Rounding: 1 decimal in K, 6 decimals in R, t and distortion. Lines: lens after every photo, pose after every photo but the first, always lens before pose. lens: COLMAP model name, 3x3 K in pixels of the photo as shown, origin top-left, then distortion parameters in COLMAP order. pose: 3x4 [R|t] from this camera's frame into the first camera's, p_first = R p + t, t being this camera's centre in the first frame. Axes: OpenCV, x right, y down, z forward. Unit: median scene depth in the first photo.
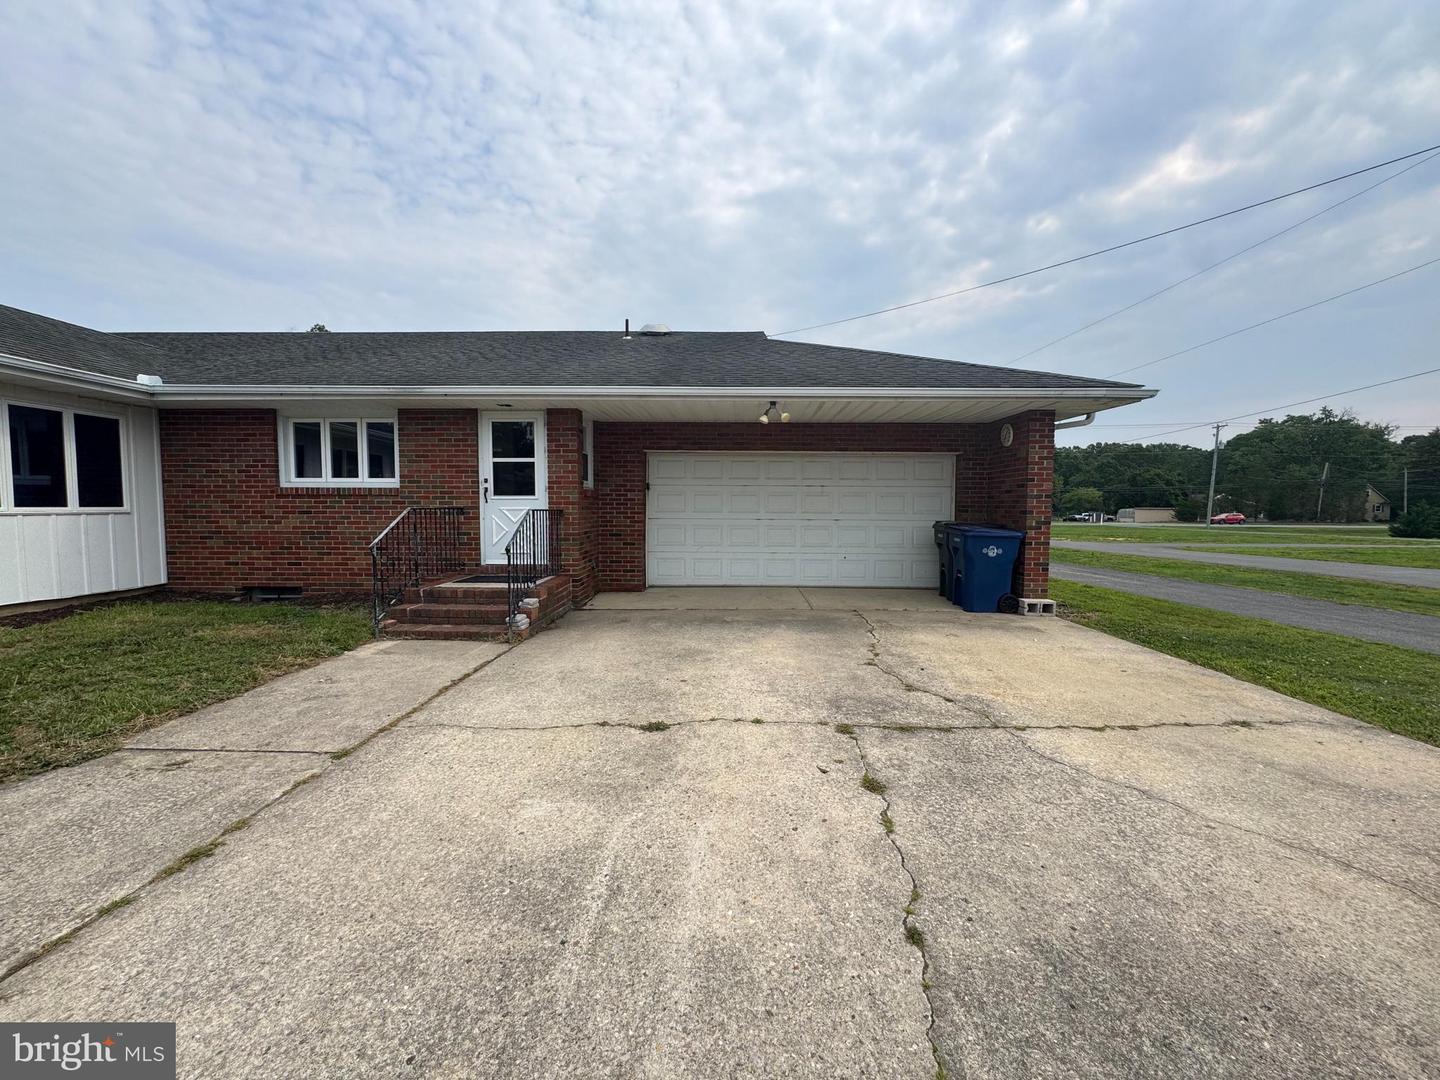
lens RADIAL K [[577.2, 0, 725.9], [0, 577.2, 541.9], [0, 0, 1]] dist [-0.000901, 0.000386]
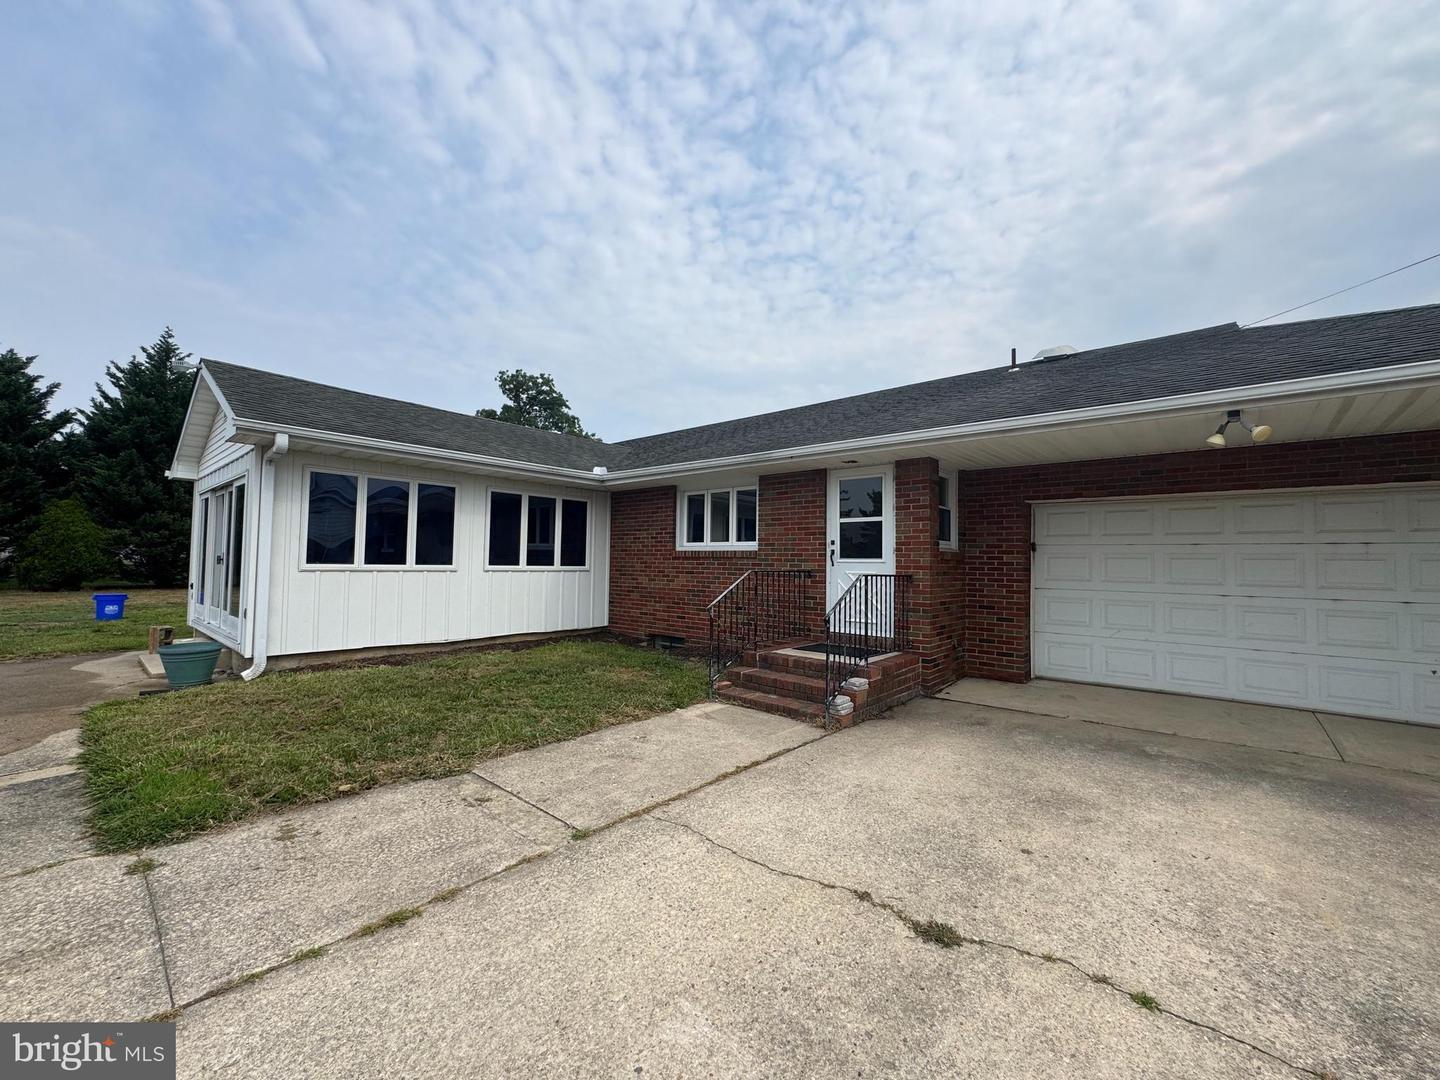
lens RADIAL K [[577.2, 0, 719.3], [0, 577.2, 543.3], [0, 0, 1]] dist [-0.000901, 0.000386]
pose [[0.764067, -0.013612, -0.644993, 0.052343], [-0.052945, 0.995082, -0.083720, -0.016716], [0.642961, 0.098116, 0.759589, 0.167071]]
